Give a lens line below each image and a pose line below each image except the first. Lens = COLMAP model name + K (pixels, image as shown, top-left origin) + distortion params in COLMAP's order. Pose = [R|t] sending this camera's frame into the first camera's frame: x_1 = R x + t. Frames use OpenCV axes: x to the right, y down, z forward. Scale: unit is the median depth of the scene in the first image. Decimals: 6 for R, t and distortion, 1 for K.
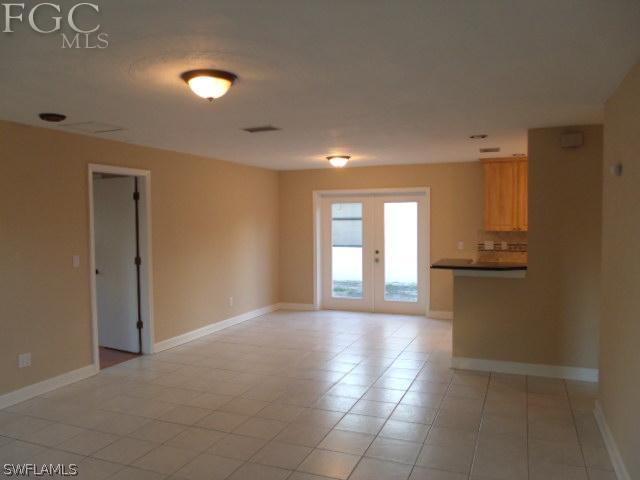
lens RADIAL K [[511.3, 0, 320.0], [0, 511.3, 240.0], [0, 0, 1]] dist [-0.028234, -0.000733]
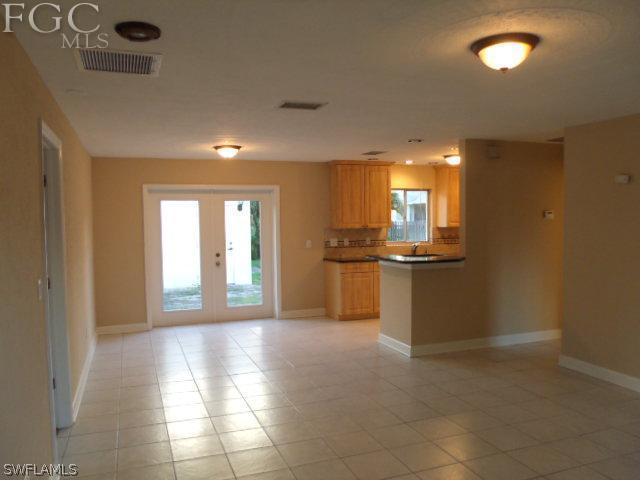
lens RADIAL K [[511.3, 0, 320.0], [0, 511.3, 240.0], [0, 0, 1]] dist [-0.028234, -0.000733]
pose [[0.739371, -0.033344, 0.672472, -0.404419], [0.035830, 0.999306, 0.010156, -0.006406], [-0.672344, 0.016586, 0.740053, 0.235572]]
